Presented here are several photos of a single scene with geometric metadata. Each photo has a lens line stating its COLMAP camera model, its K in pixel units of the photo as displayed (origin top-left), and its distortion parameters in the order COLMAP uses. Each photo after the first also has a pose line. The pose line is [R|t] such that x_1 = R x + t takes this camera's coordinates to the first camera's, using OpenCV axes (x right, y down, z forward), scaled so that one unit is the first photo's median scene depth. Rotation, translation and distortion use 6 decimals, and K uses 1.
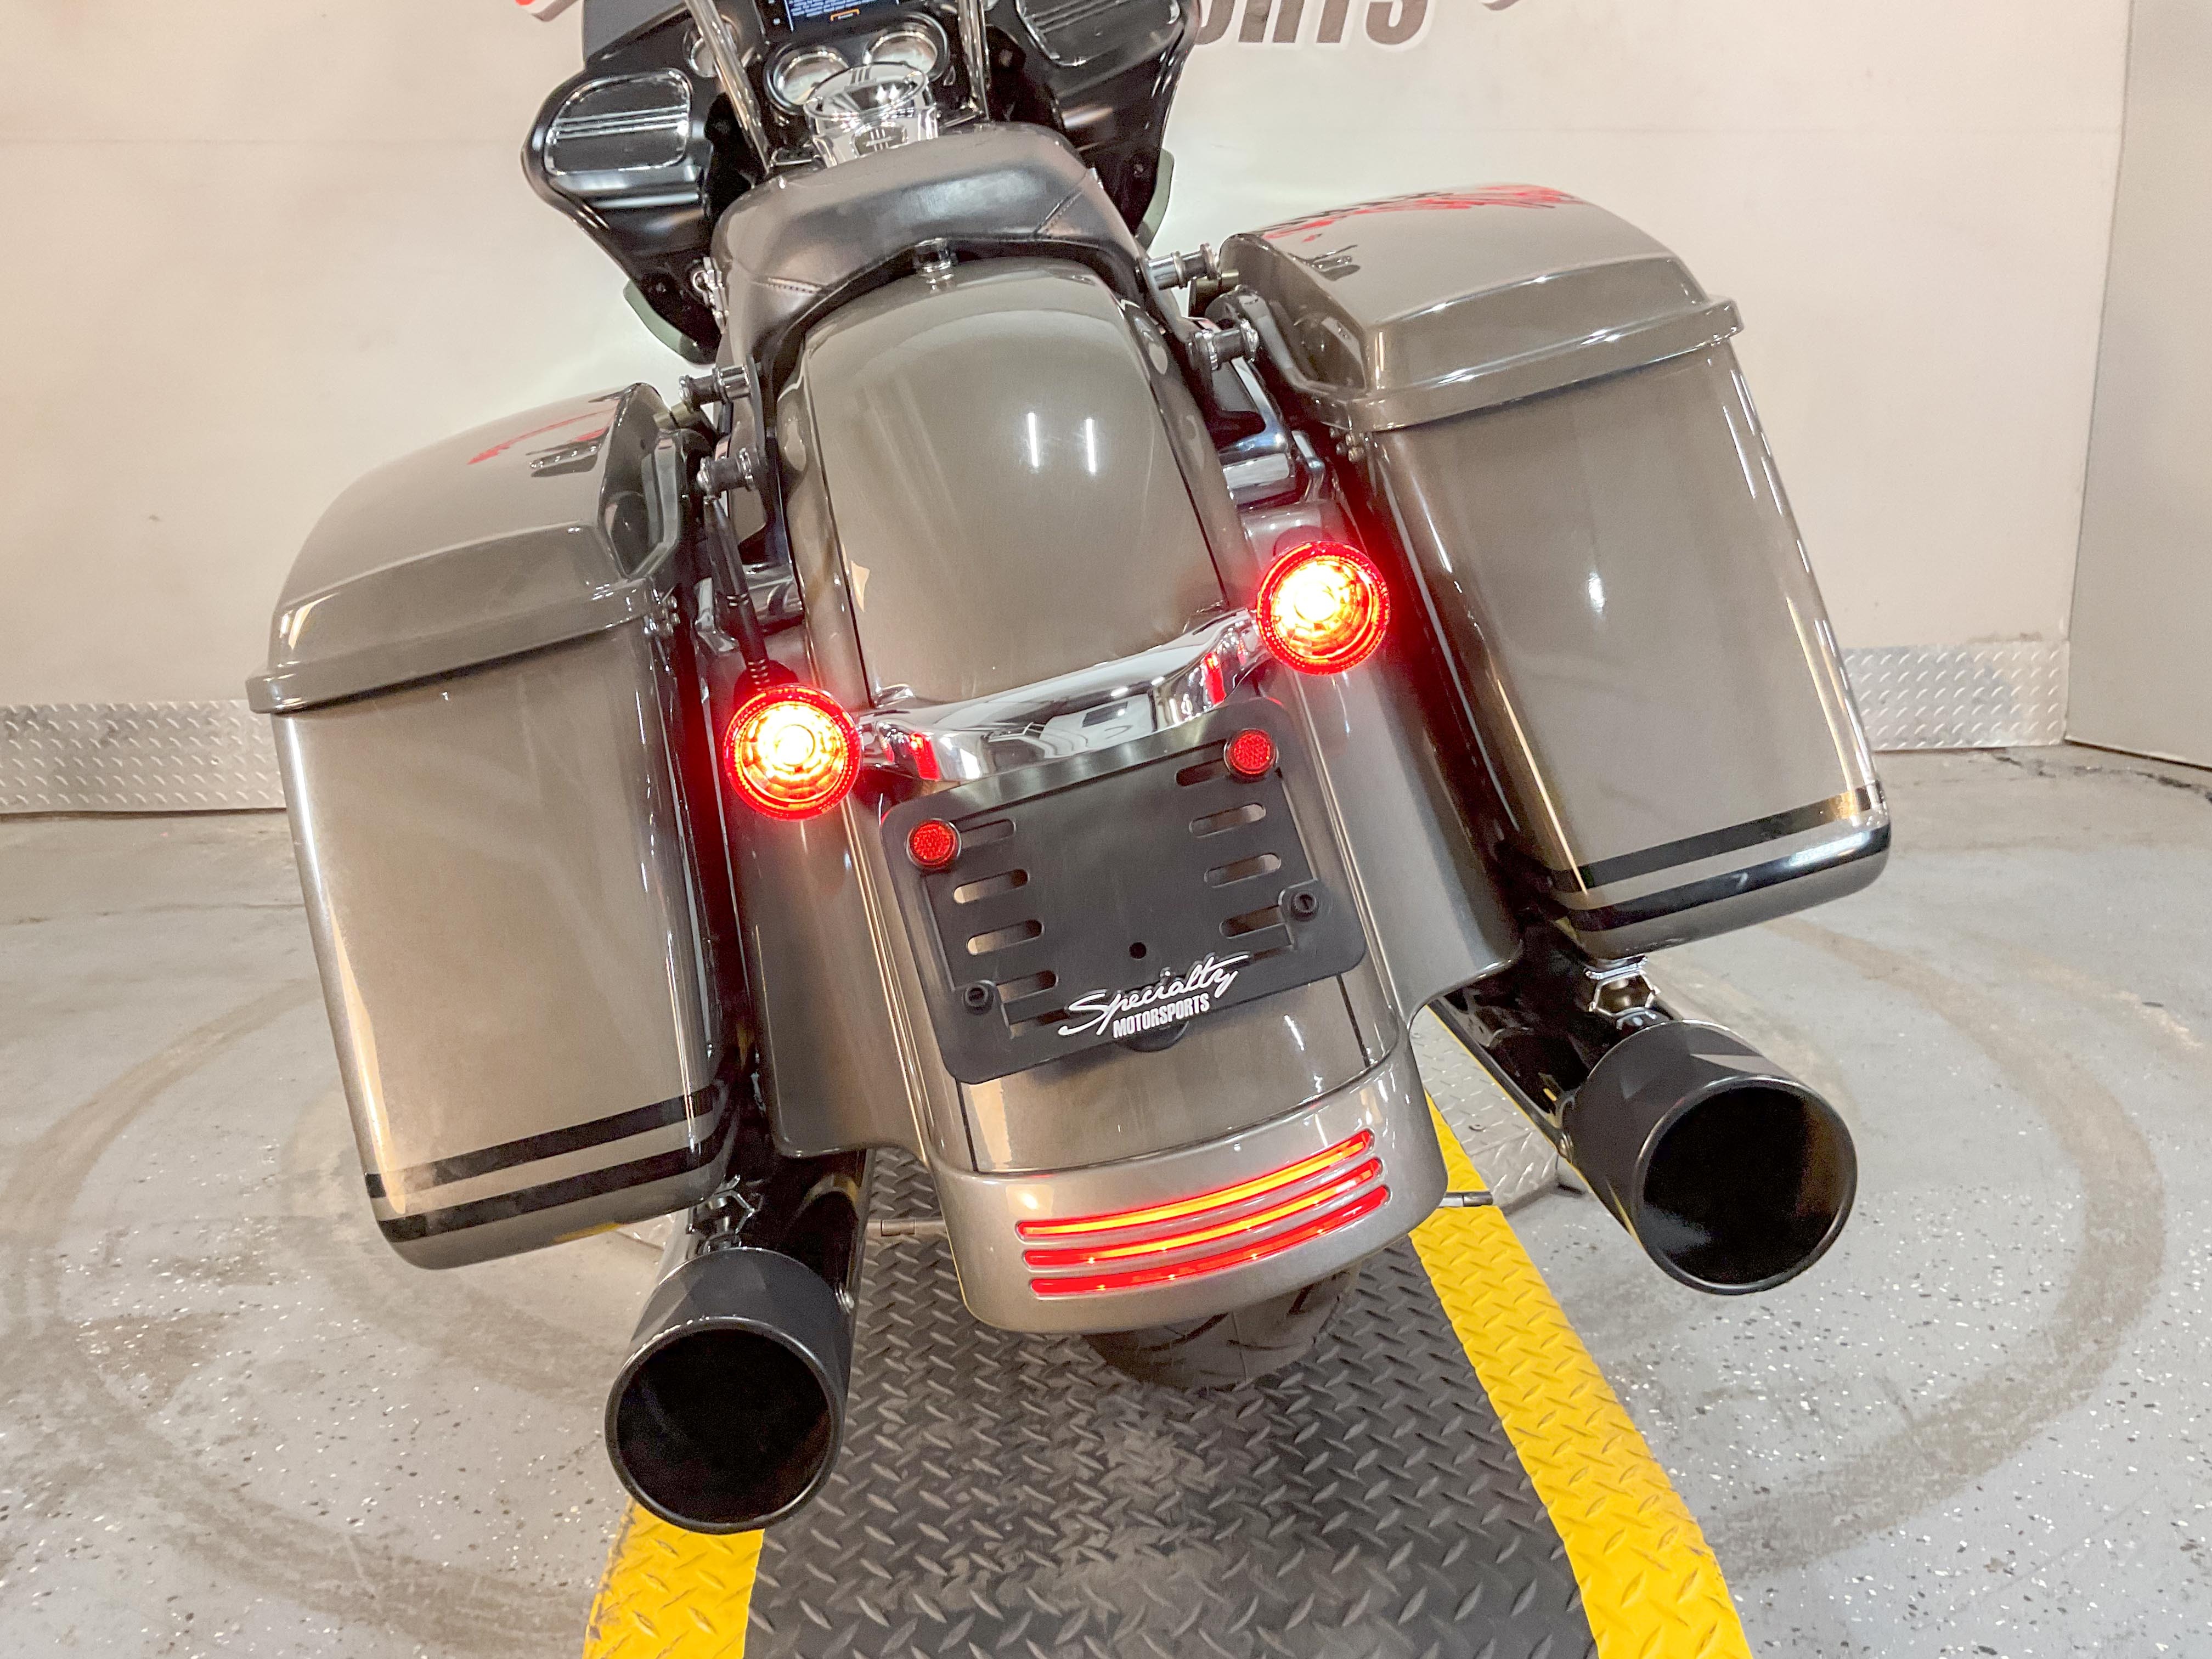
lens RADIAL K [[1857.1, 0, 1106.0], [0, 1857.1, 829.5], [0, 0, 1]] dist [-0.012653, 0.002464]
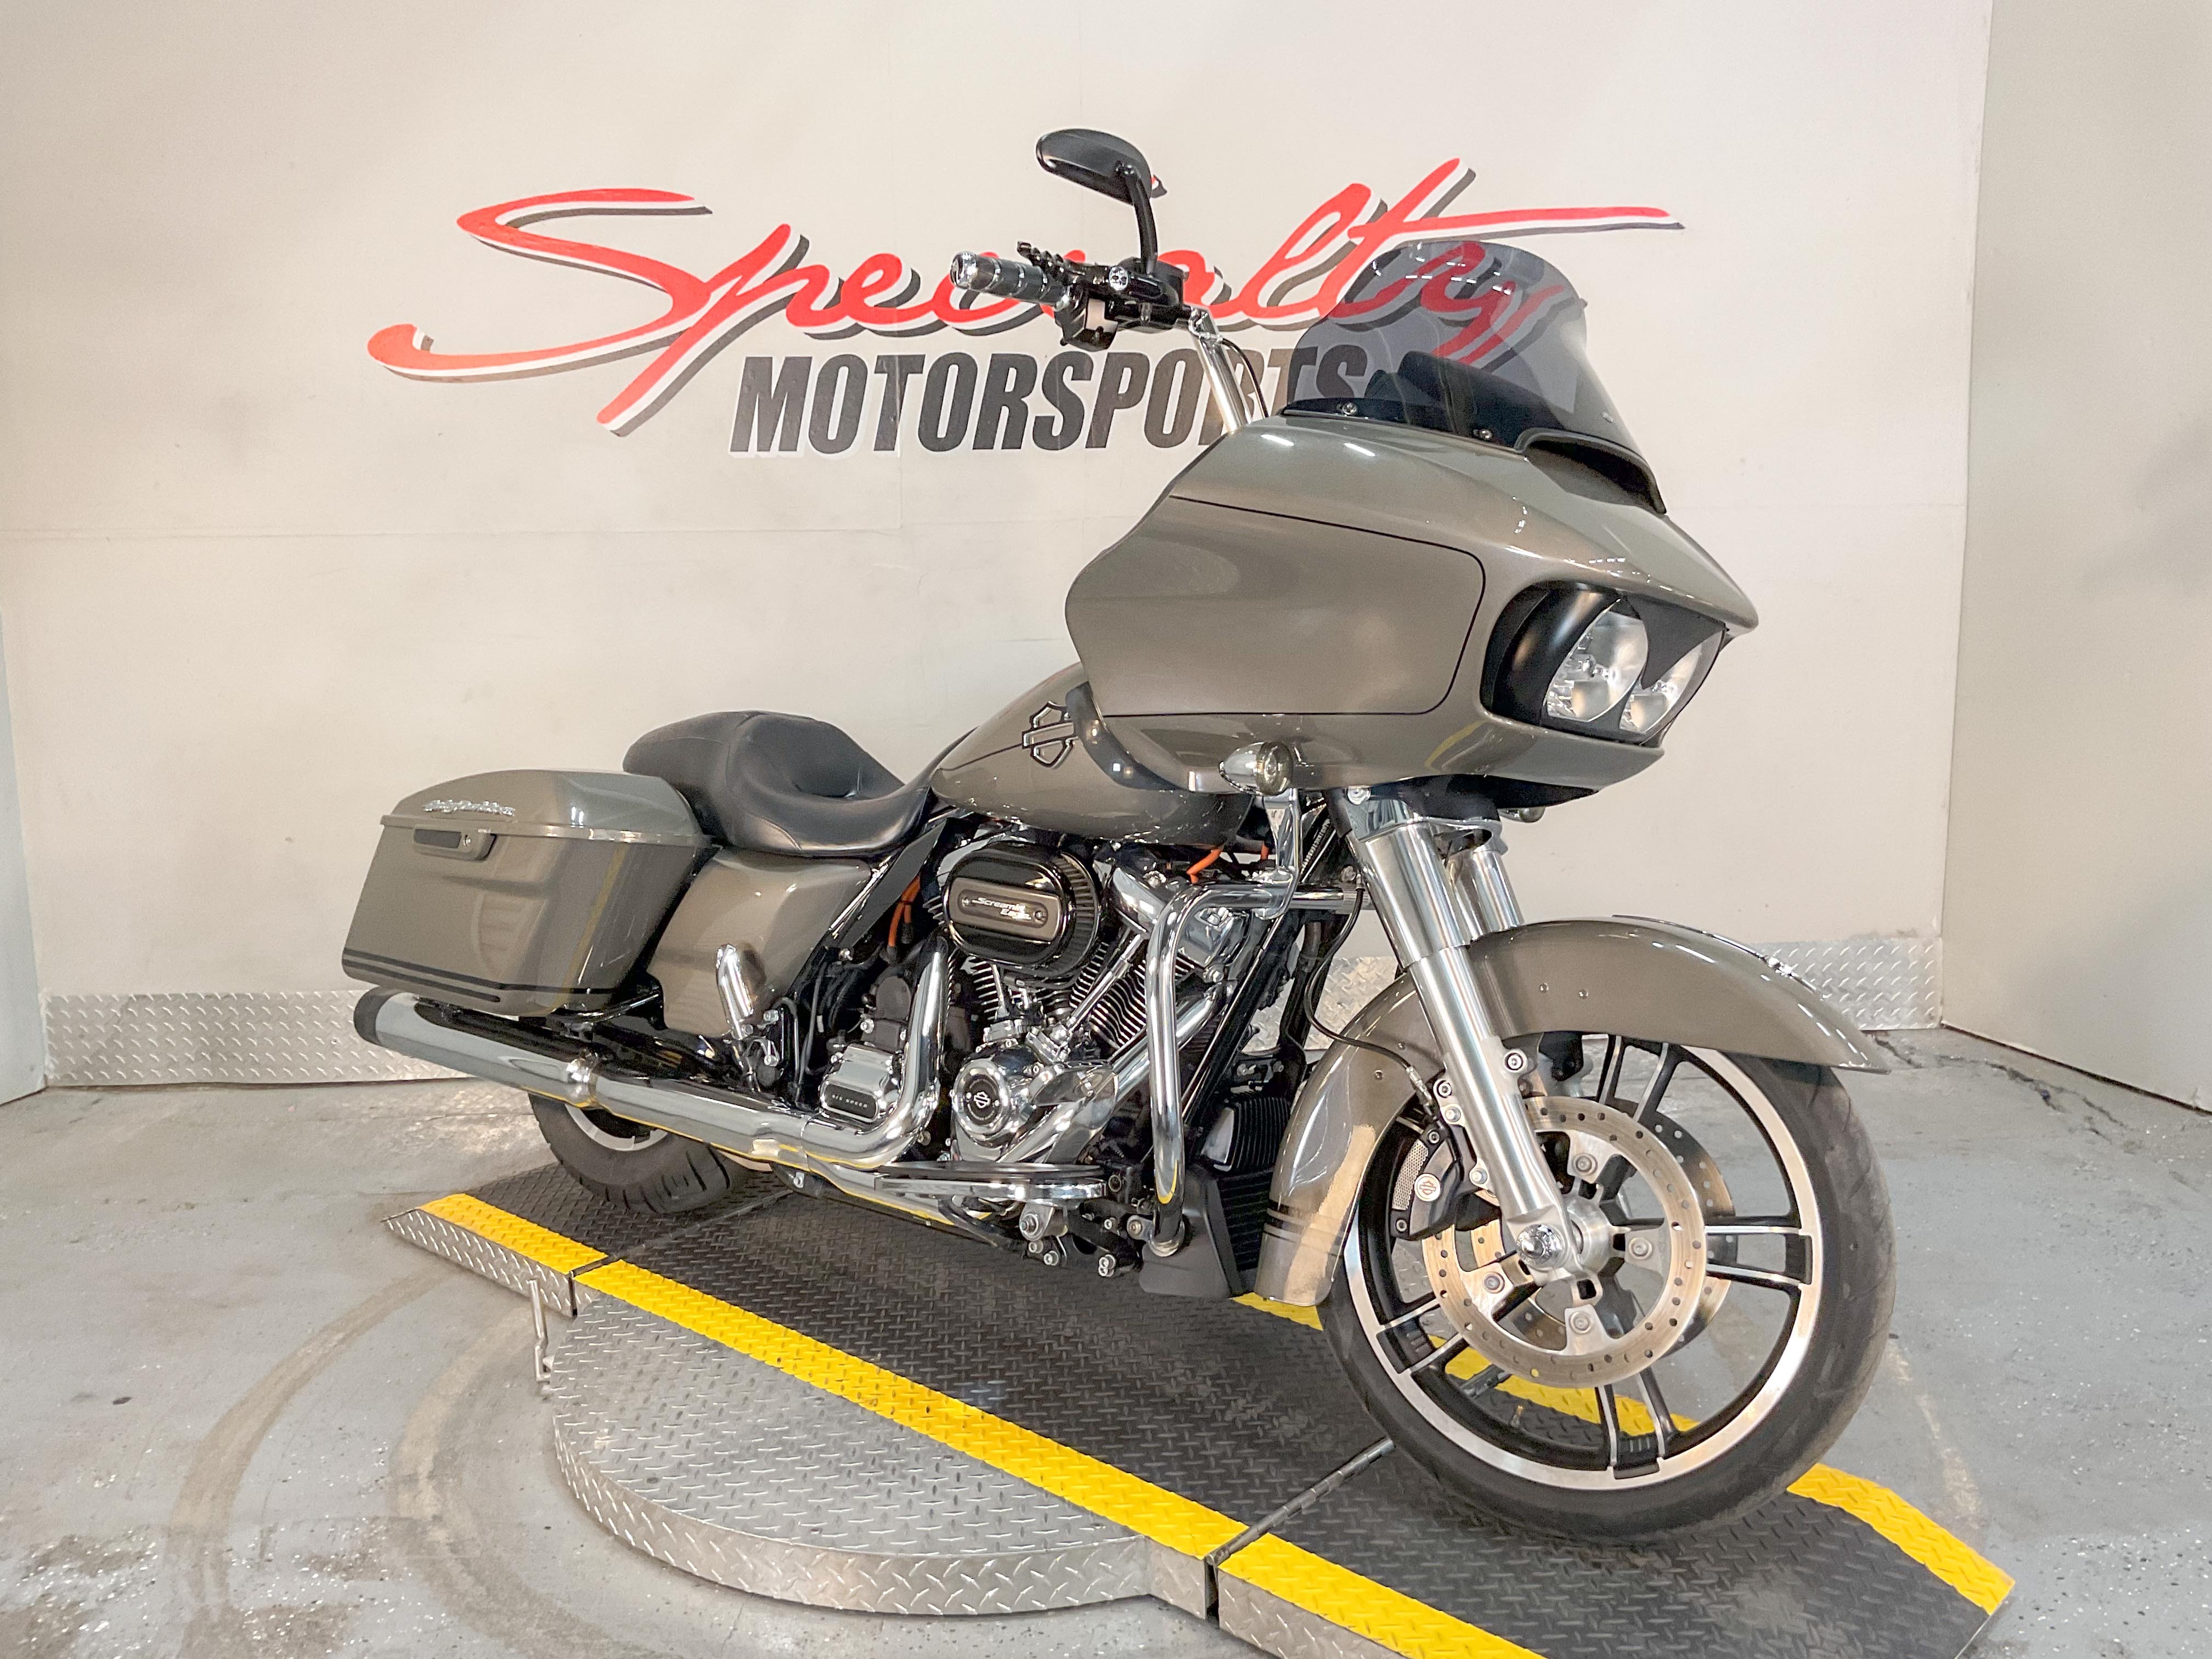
lens RADIAL K [[1852.0, 0, 1110.6], [0, 1852.0, 839.7], [0, 0, 1]] dist [-0.008320, 0.005538]
pose [[0.999125, 0.001732, -0.041797, 0.129616], [-0.004106, 0.998378, -0.056787, -0.208469], [0.041631, 0.056909, 0.997511, -0.338206]]
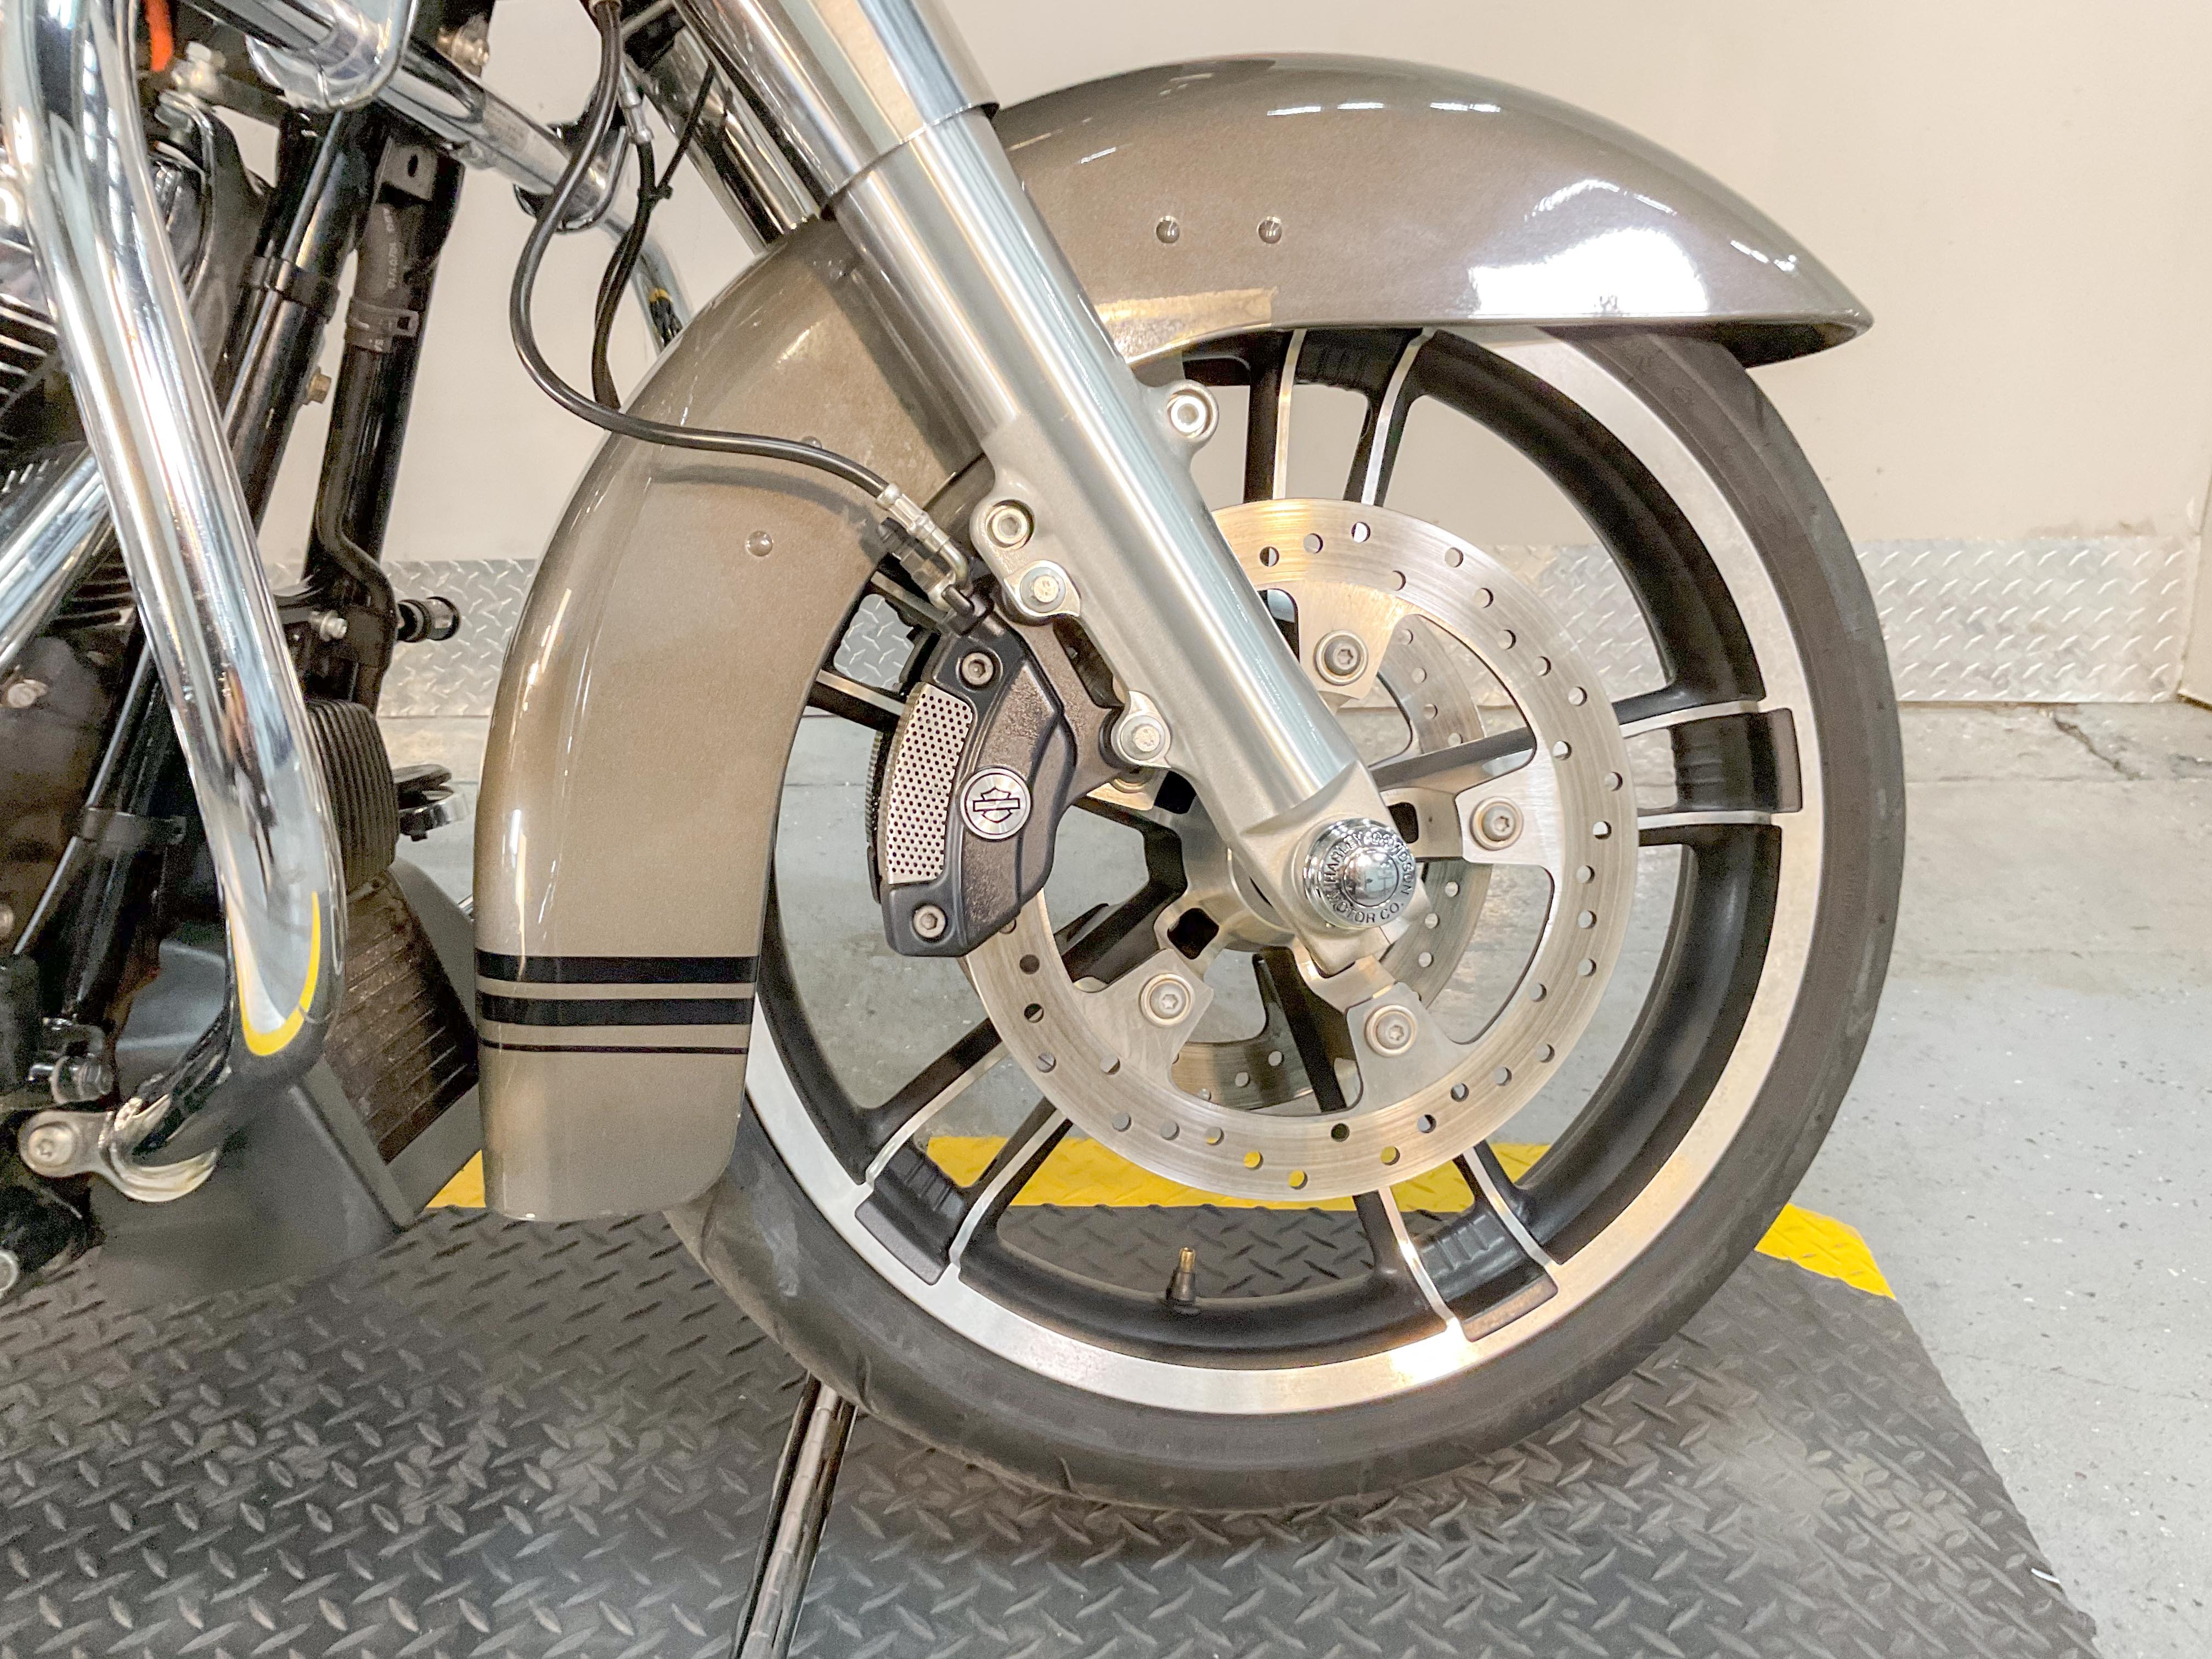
lens RADIAL K [[1852.0, 0, 1110.6], [0, 1852.0, 839.7], [0, 0, 1]] dist [-0.008320, 0.005538]
pose [[0.994690, 0.039838, -0.094889, 0.486128], [-0.025431, 0.988591, 0.148463, -0.184229], [0.099721, -0.145261, 0.984355, 0.753163]]
